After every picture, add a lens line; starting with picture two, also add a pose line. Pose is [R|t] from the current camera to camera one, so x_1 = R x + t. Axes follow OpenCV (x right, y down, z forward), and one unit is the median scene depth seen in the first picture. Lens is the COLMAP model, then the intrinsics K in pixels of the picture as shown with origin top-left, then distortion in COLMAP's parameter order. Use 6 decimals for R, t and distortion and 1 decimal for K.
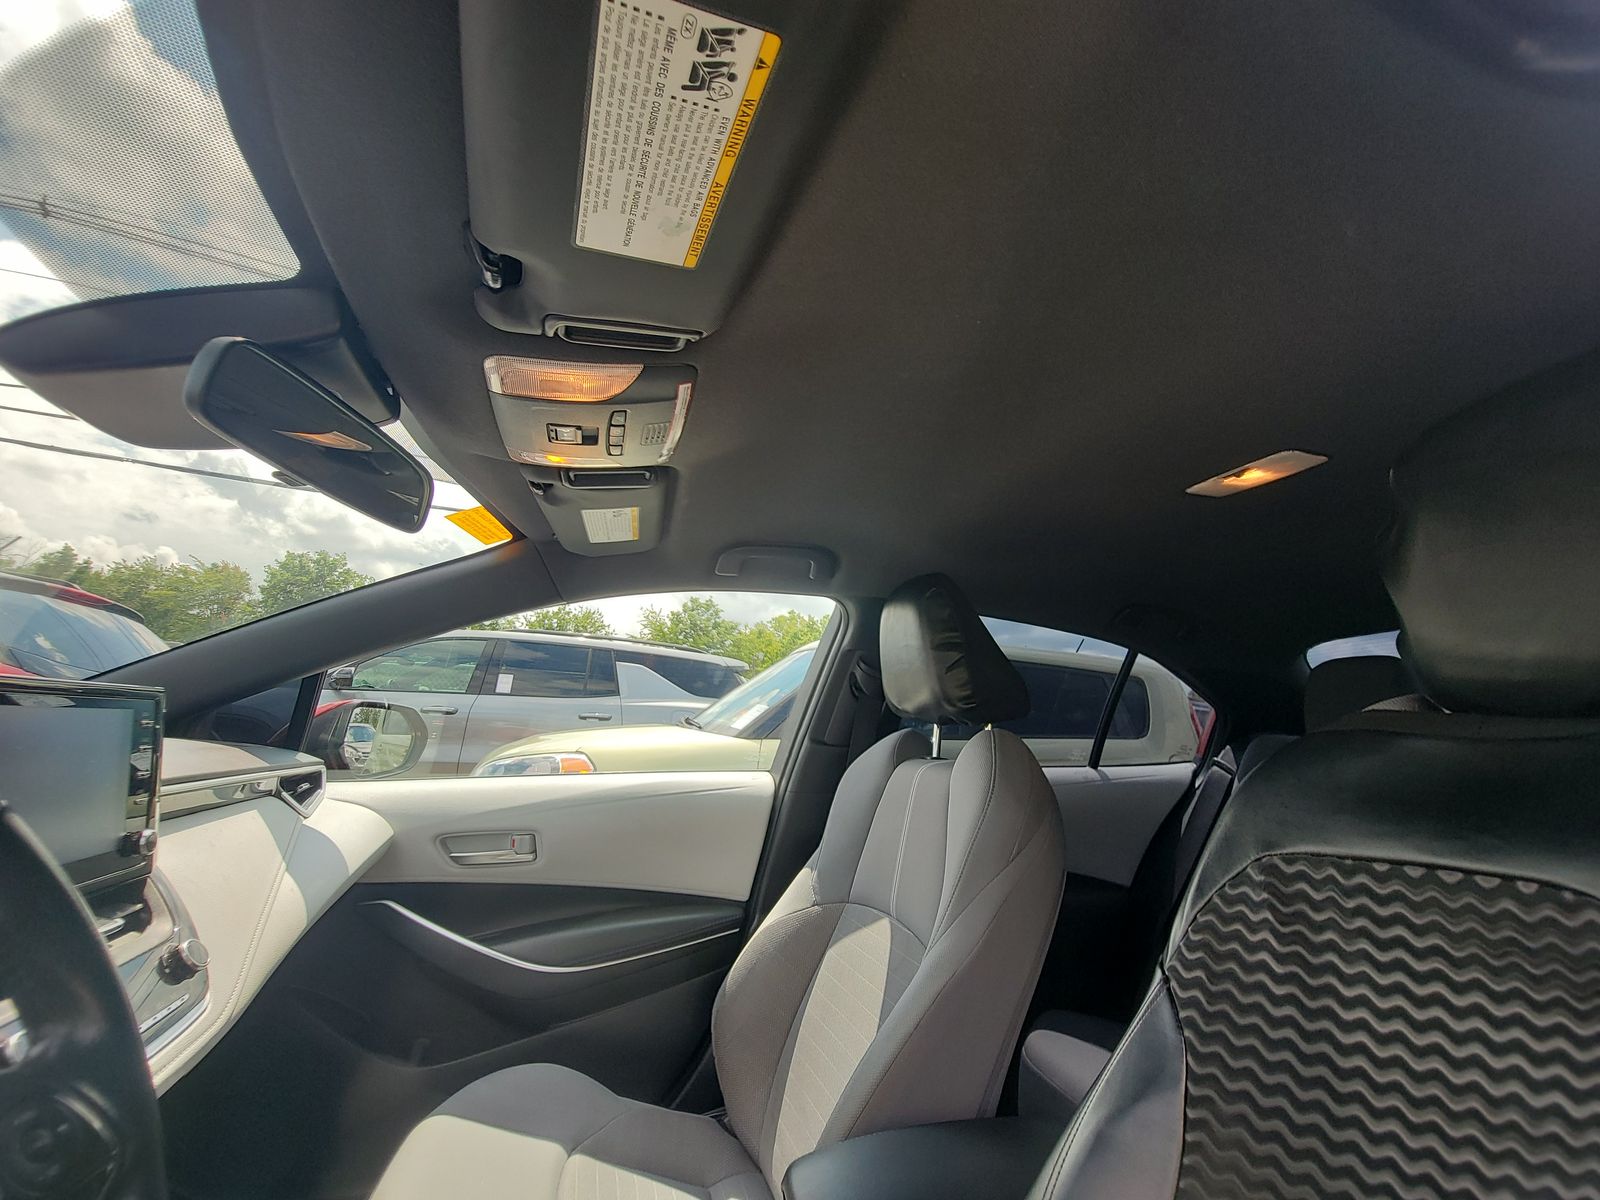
lens RADIAL K [[663.4, 0, 804.9], [0, 663.4, 600.4], [0, 0, 1]] dist [-0.003305, -0.000965]
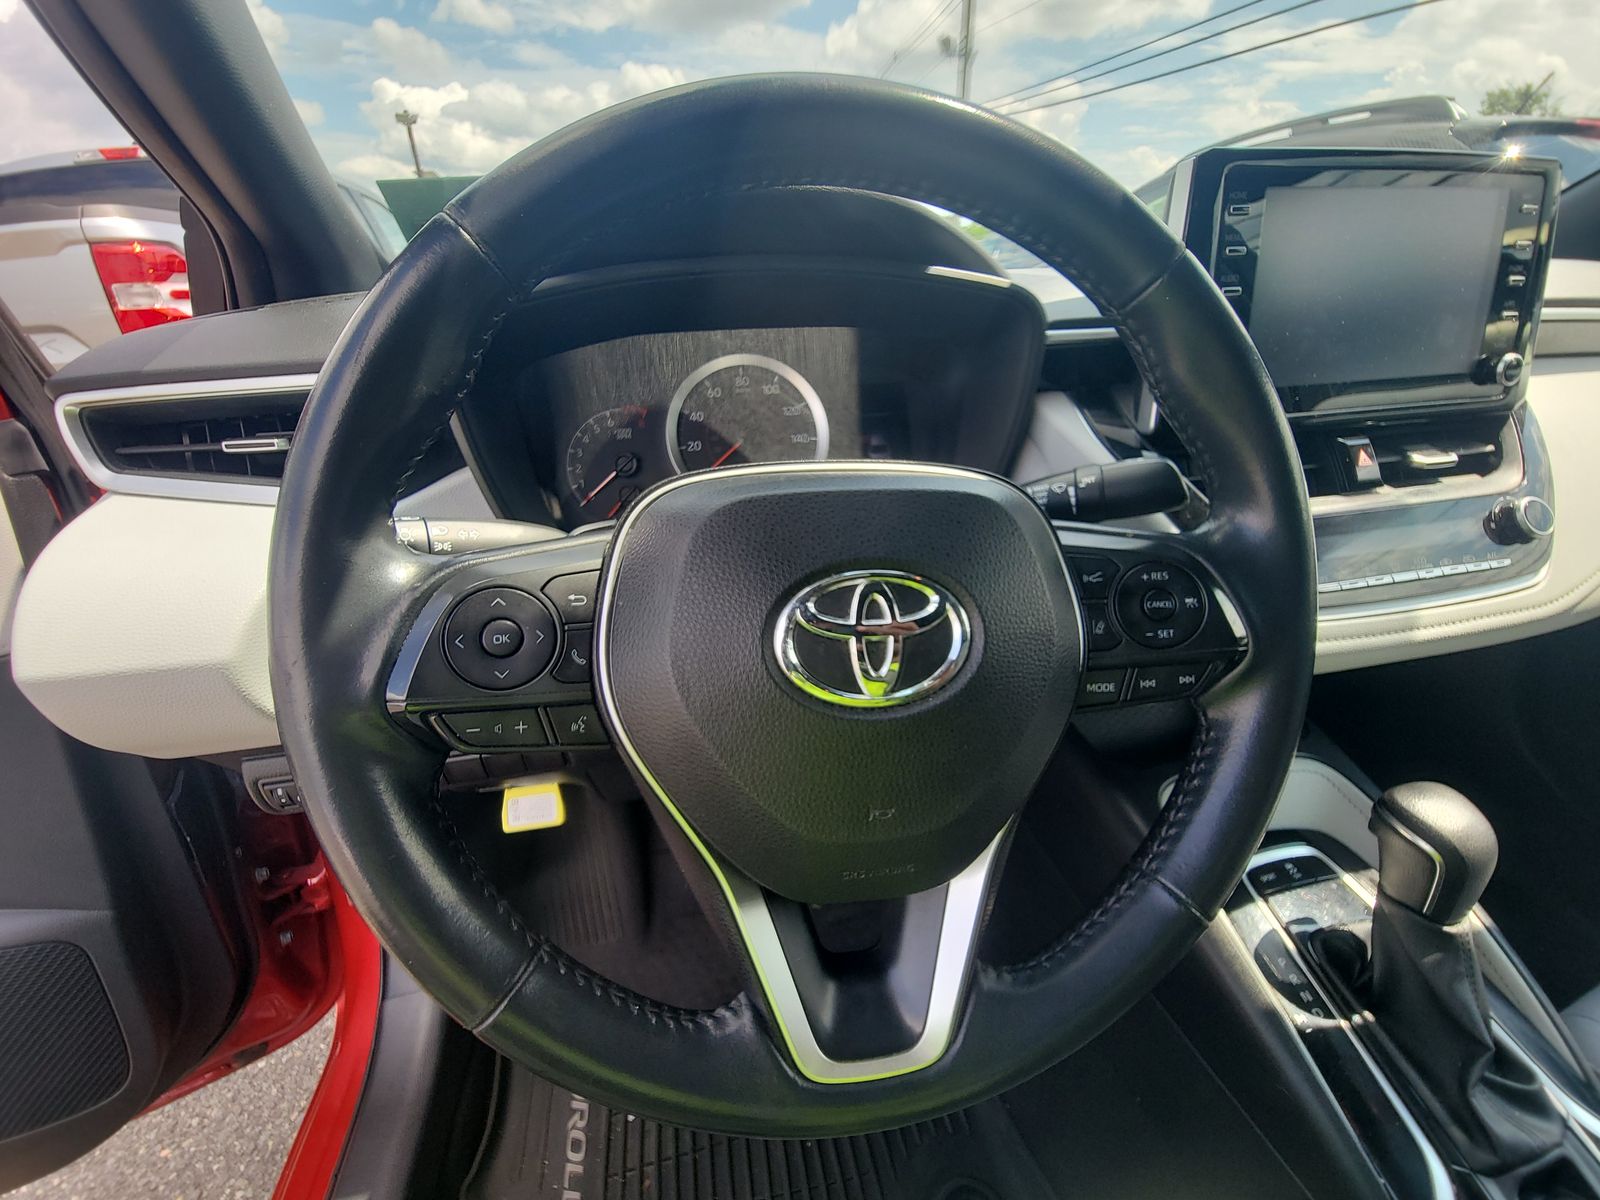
lens RADIAL K [[675.3, 0, 800.0], [0, 675.3, 600.0], [0, 0, 1]] dist [-0.000083, -0.008061]
pose [[-0.106862, 0.383634, -0.917282, -0.028983], [0.216487, 0.909408, 0.355120, 0.072491], [0.970419, -0.160631, -0.180233, 0.132254]]
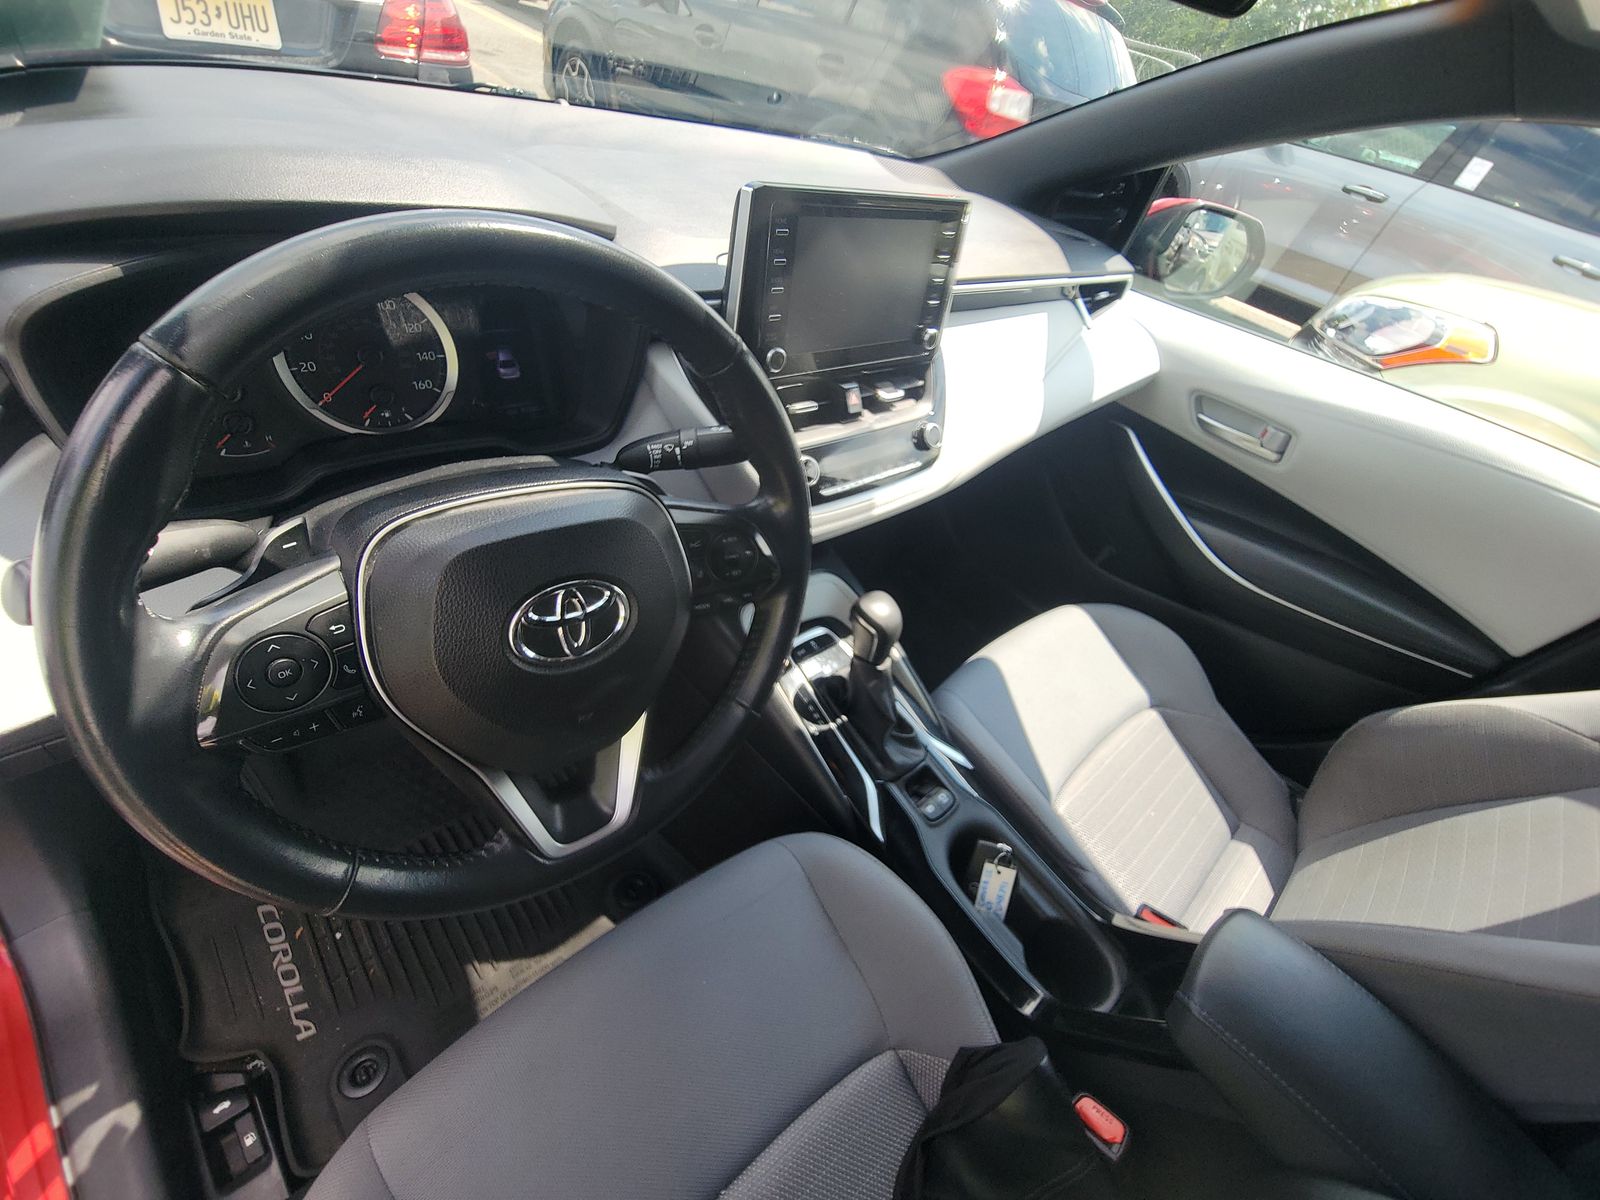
lens RADIAL K [[663.4, 0, 804.9], [0, 663.4, 600.4], [0, 0, 1]] dist [-0.003305, -0.000965]
pose [[0.400886, 0.640407, -0.655110, 0.037123], [-0.021636, 0.721504, 0.692072, -0.074796], [0.915872, -0.263268, 0.303097, 0.124057]]
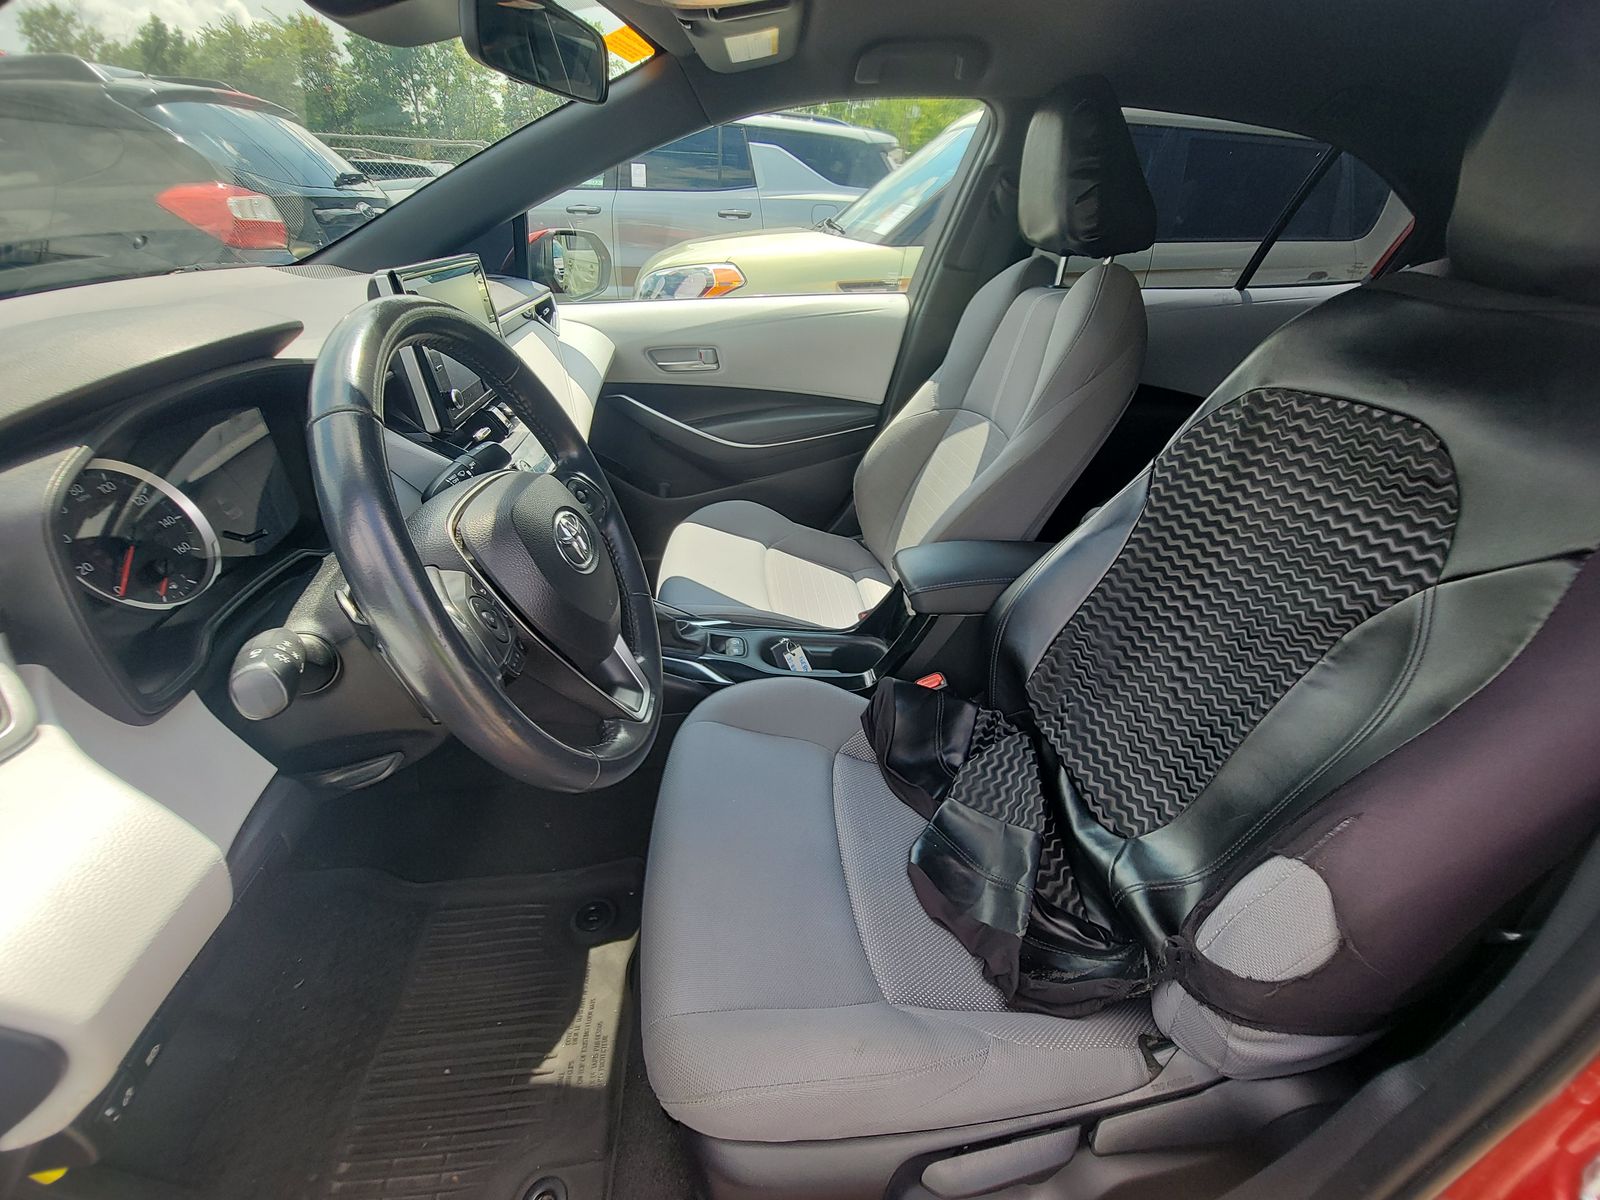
lens RADIAL K [[663.4, 0, 804.9], [0, 663.4, 600.4], [0, 0, 1]] dist [-0.003305, -0.000965]
pose [[0.979363, 0.090313, -0.180810, 0.037090], [0.050321, 0.757476, 0.650921, -0.106866], [0.195746, -0.646586, 0.737299, -0.229788]]
